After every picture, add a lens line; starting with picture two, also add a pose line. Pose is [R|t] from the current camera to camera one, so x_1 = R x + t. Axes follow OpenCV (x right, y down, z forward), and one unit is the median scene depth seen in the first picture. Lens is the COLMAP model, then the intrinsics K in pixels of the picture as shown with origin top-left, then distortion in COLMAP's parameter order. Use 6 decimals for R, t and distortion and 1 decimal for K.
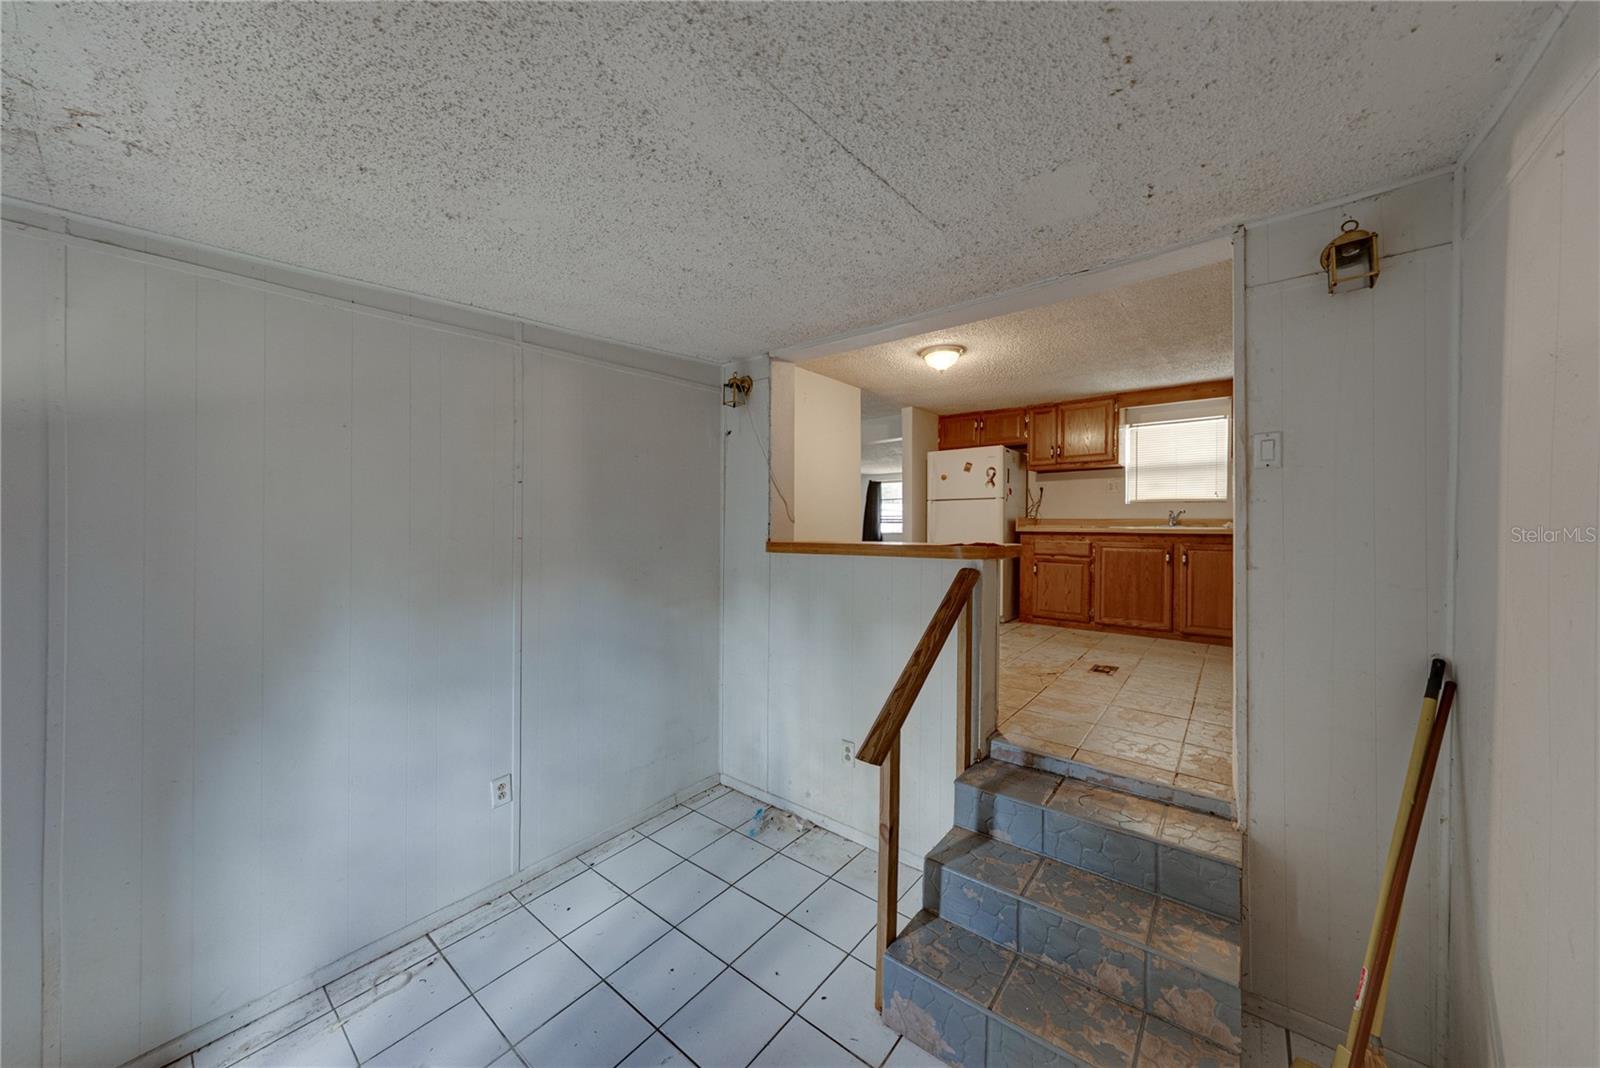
lens RADIAL K [[546.2, 0, 804.3], [0, 546.2, 530.2], [0, 0, 1]] dist [-0.003132, -0.000136]
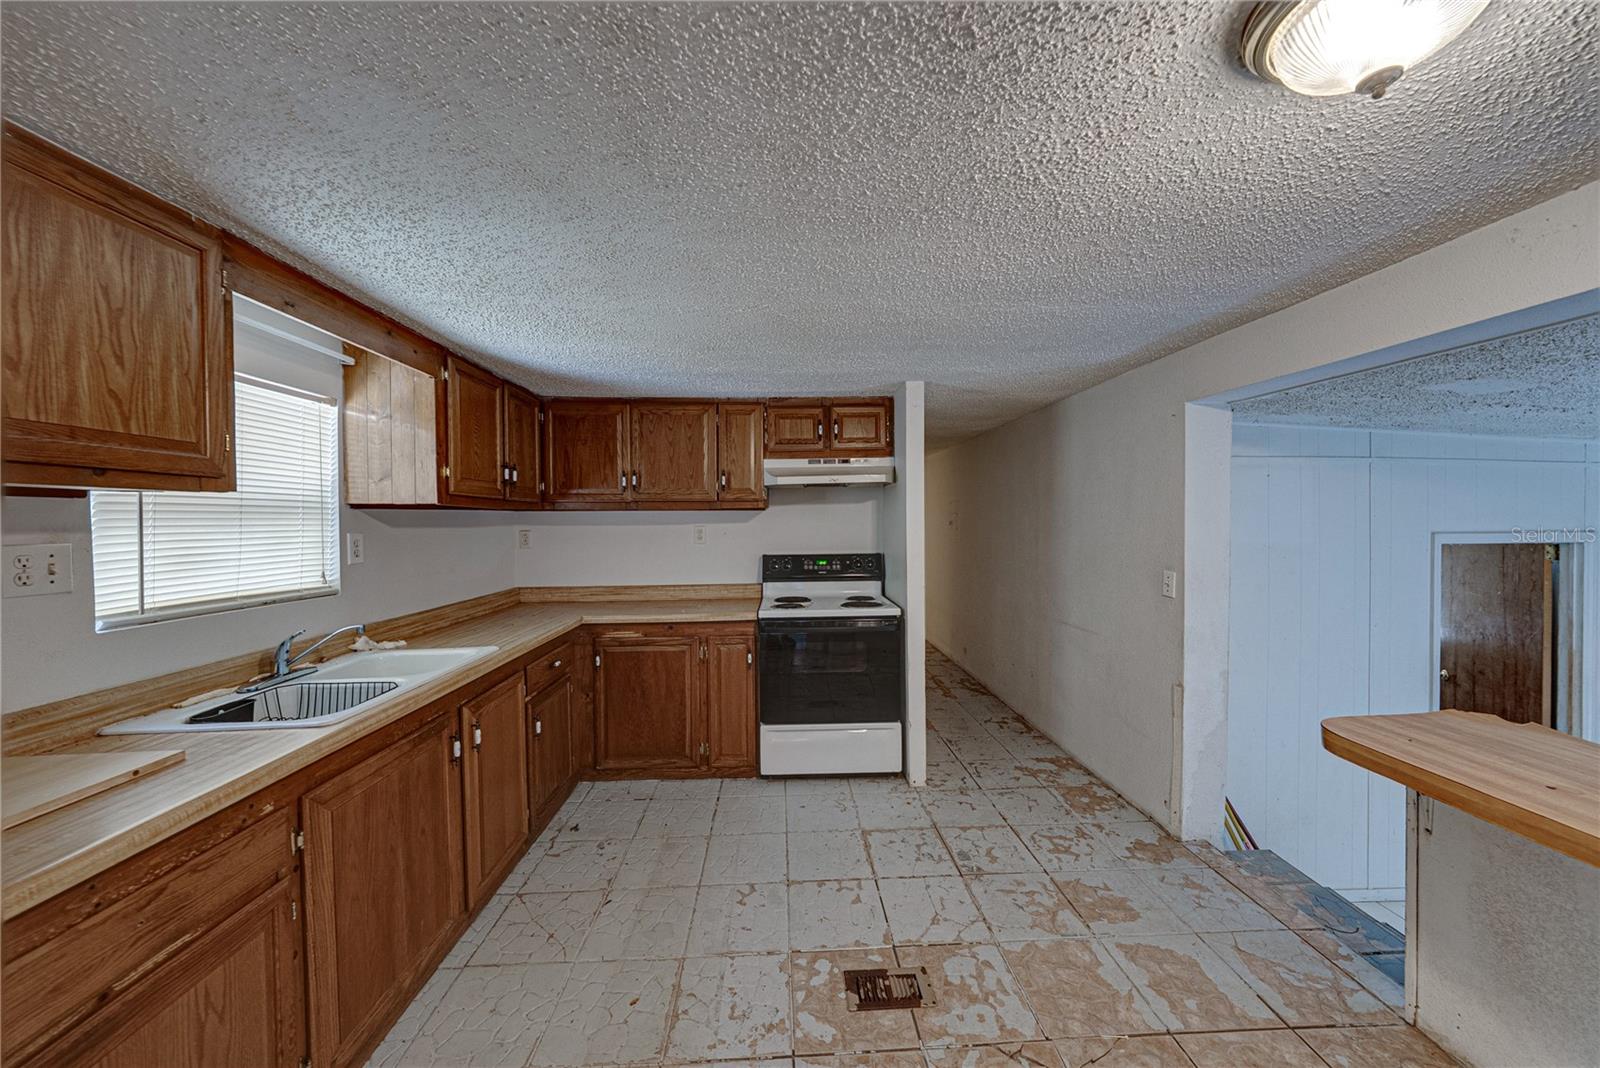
lens RADIAL K [[546.2, 0, 804.3], [0, 546.2, 530.2], [0, 0, 1]] dist [-0.003132, -0.000136]
pose [[-0.664911, -0.012748, 0.746813, 0.176597], [0.012006, 0.999543, 0.027752, -0.103590], [-0.746826, 0.027419, -0.664454, 0.942769]]
